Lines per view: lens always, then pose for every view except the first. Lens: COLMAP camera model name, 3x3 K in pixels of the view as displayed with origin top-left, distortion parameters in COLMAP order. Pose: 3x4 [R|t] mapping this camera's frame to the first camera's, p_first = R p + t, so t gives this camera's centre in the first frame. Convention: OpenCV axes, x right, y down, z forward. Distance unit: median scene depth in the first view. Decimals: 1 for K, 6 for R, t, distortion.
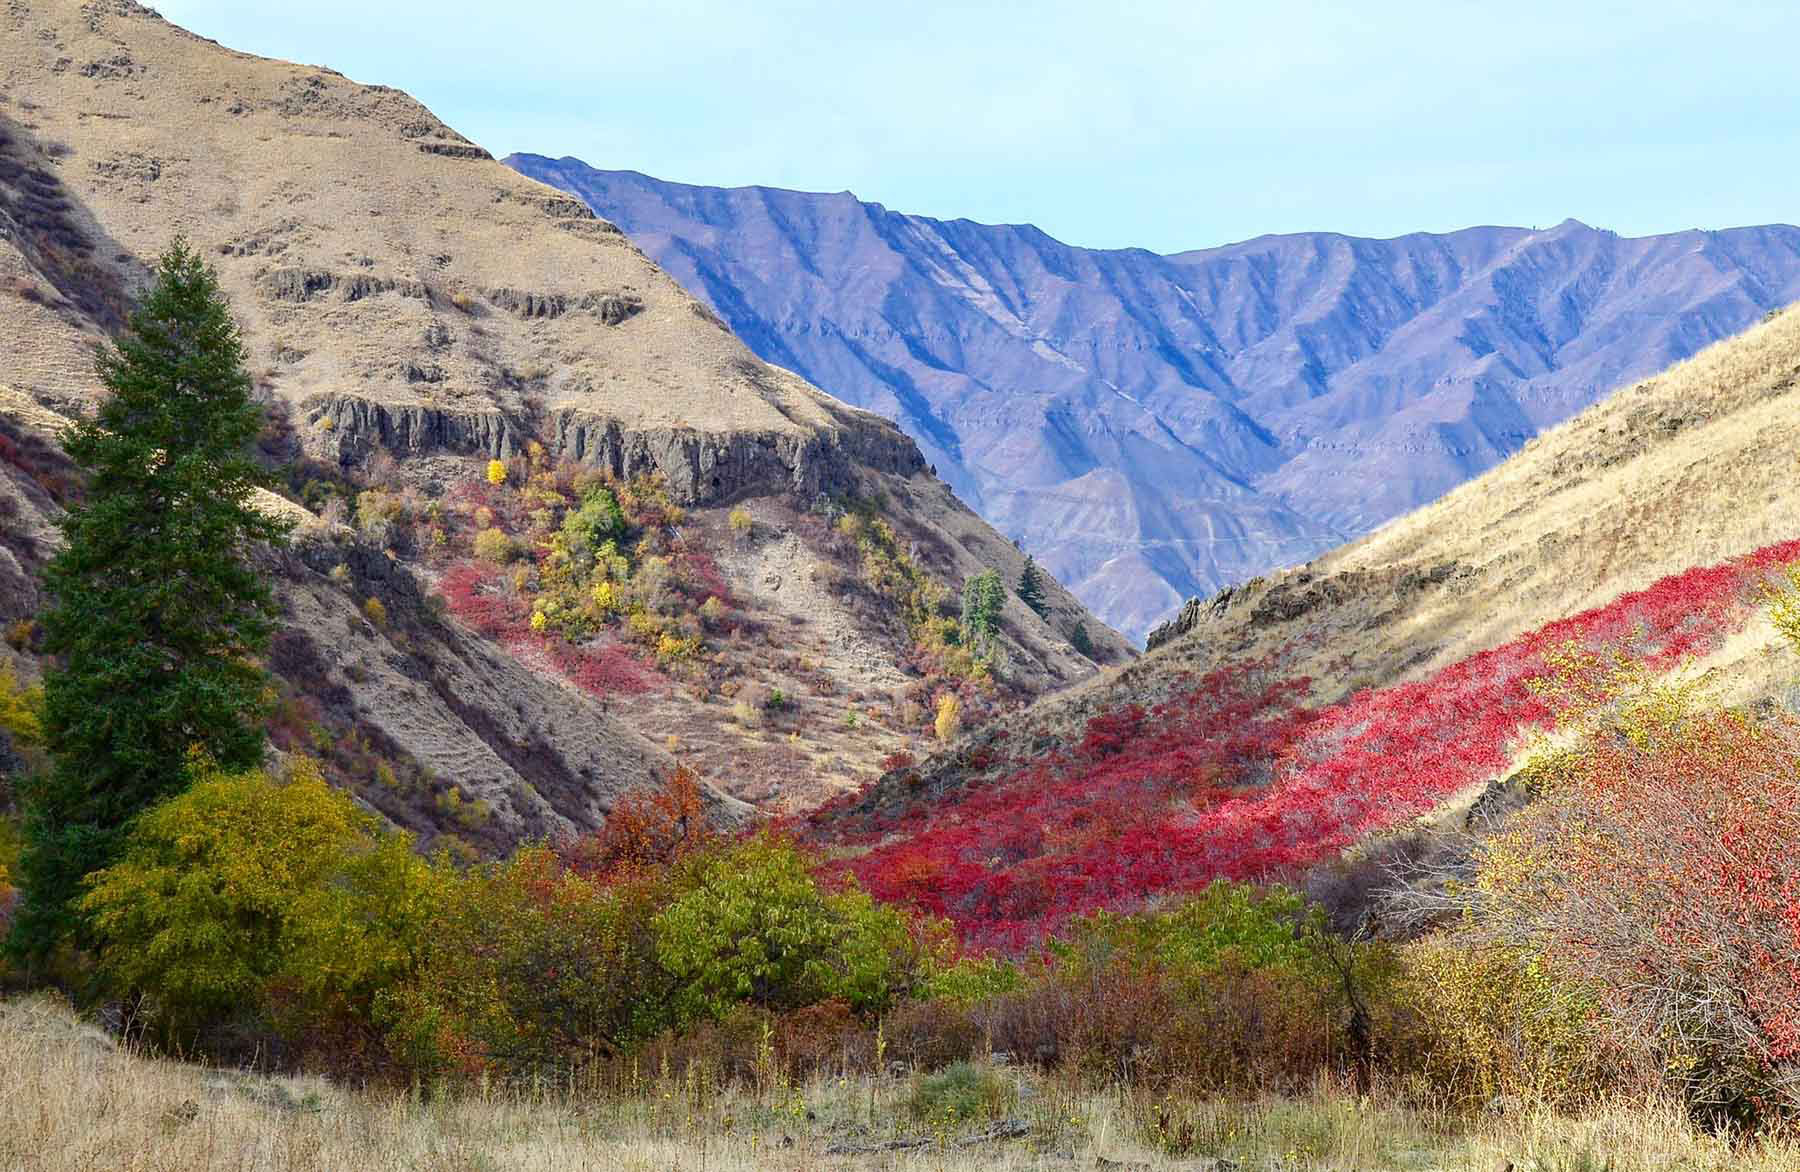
lens RADIAL K [[3414.9, 0, 865.8], [0, 3414.9, 697.7], [0, 0, 1]] dist [0.103415, 0.000000]
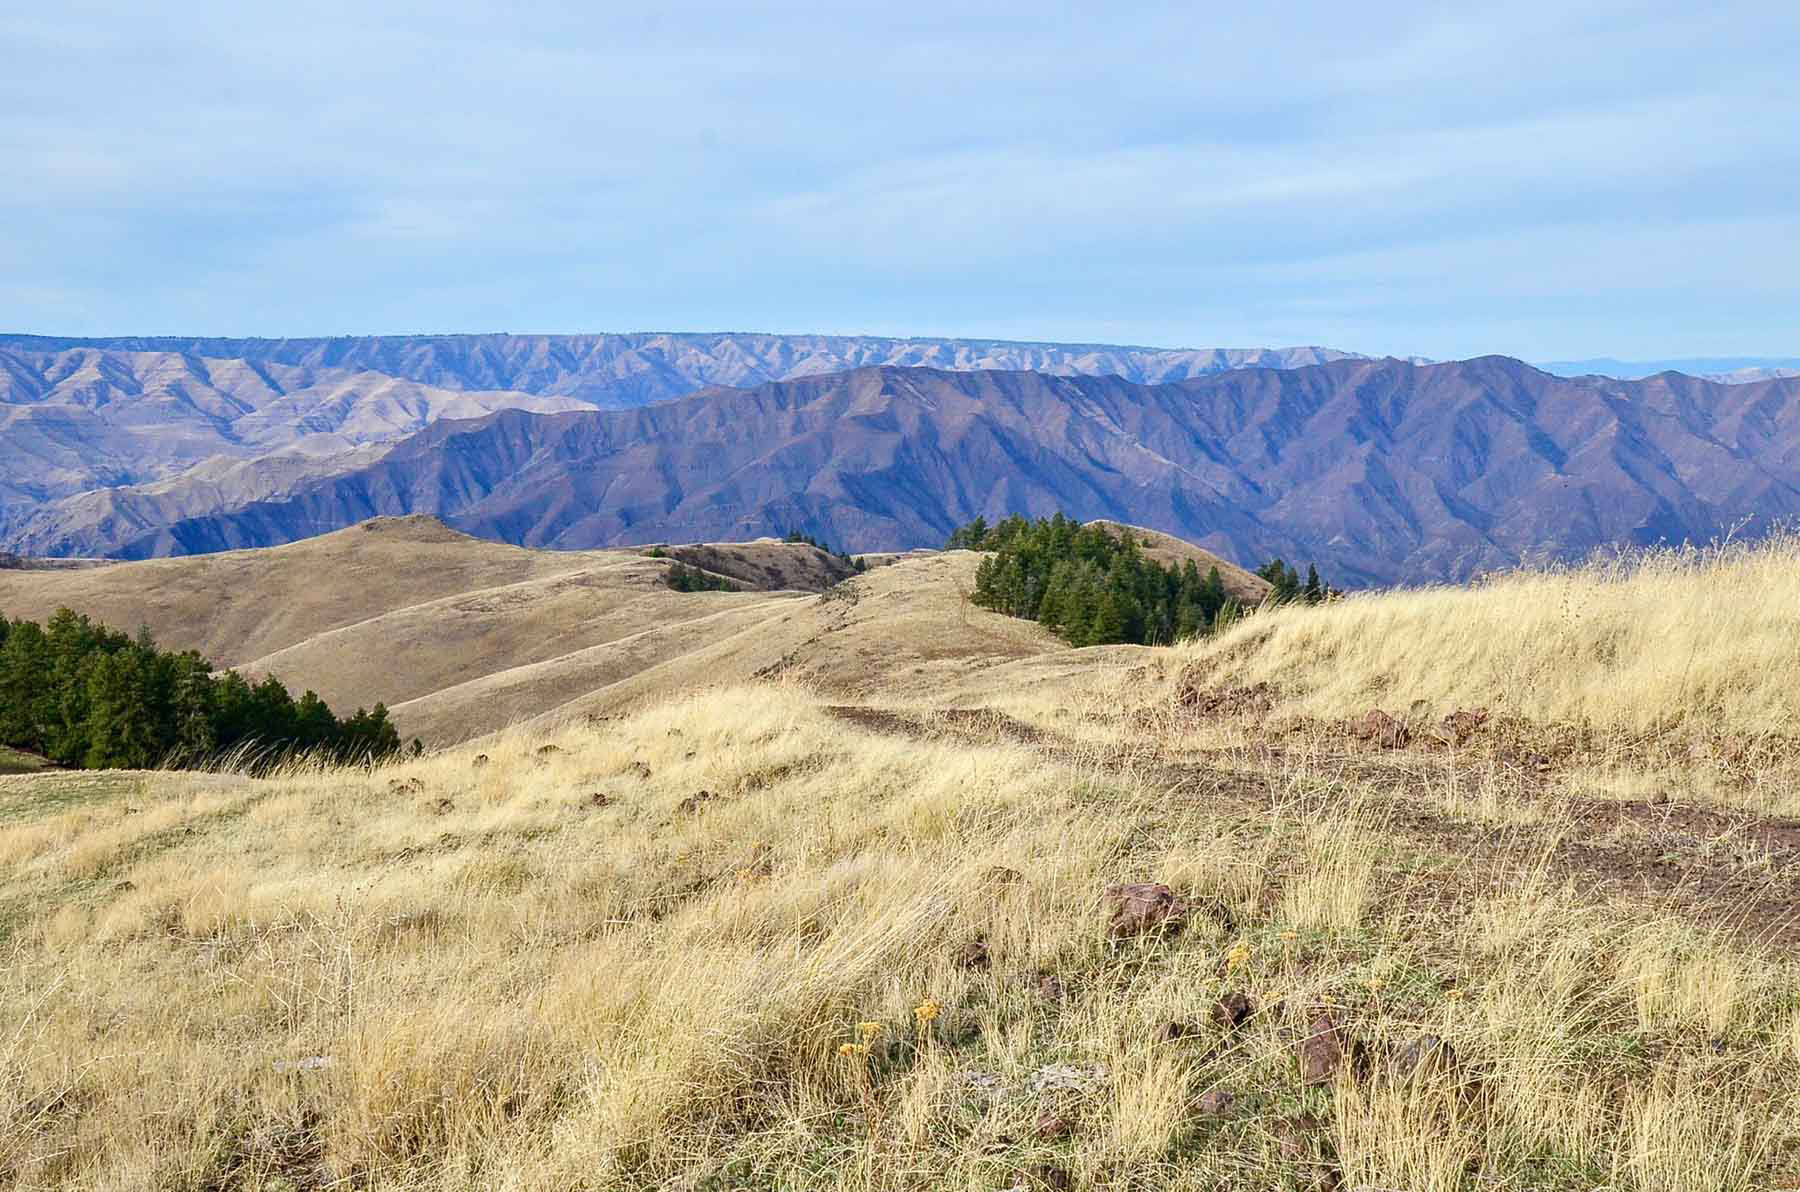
lens RADIAL K [[1972.4, 0, 910.6], [0, 1972.4, 605.9], [0, 0, 1]] dist [-0.078245, 0.000000]
pose [[0.998873, -0.047108, -0.005749, -0.072290], [0.047195, 0.998758, 0.015998, -0.033714], [0.004989, -0.016252, 0.999855, -0.119021]]
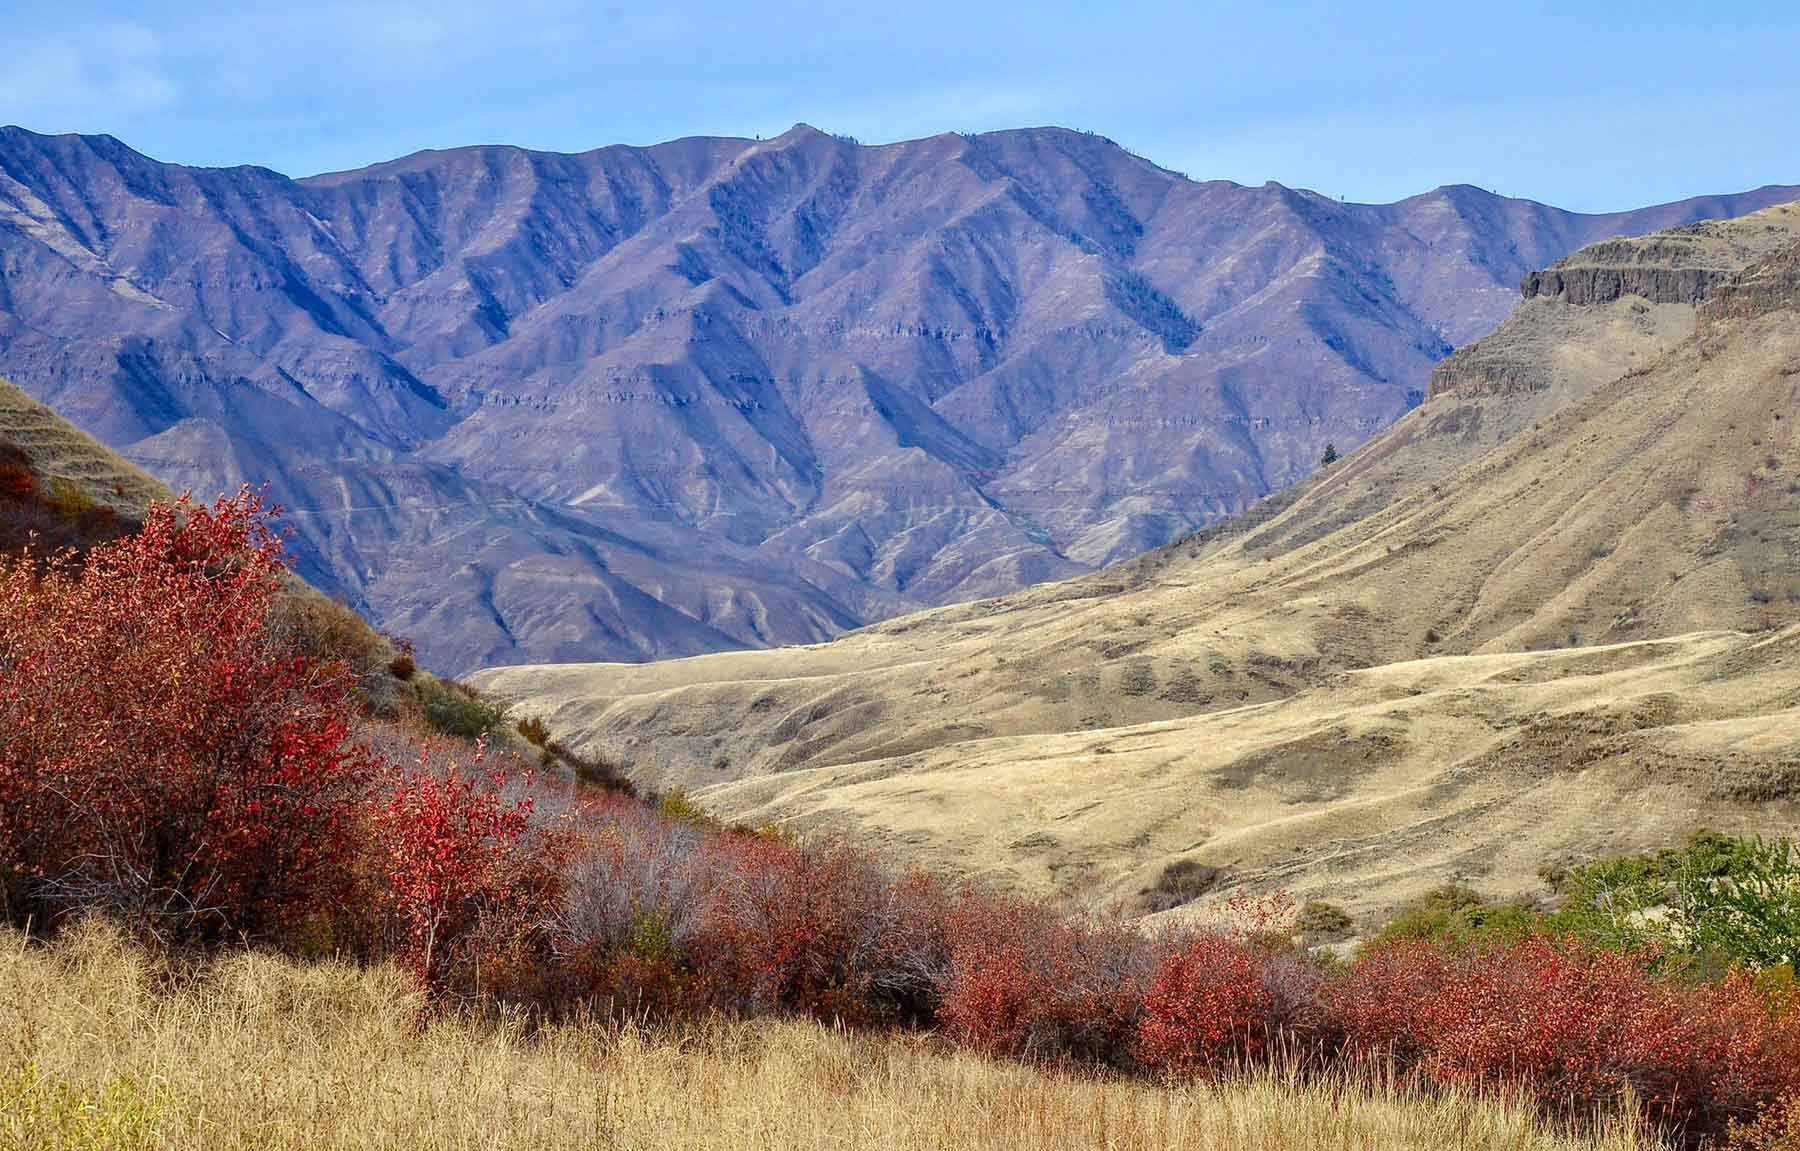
lens RADIAL K [[4087.2, 0, 878.6], [0, 4087.2, 611.7], [0, 0, 1]] dist [0.296125, 0.000000]
pose [[0.975876, -0.047049, 0.213195, 0.015216], [0.055075, 0.997974, -0.031863, 0.006570], [-0.211263, 0.042836, 0.976490, 0.075404]]
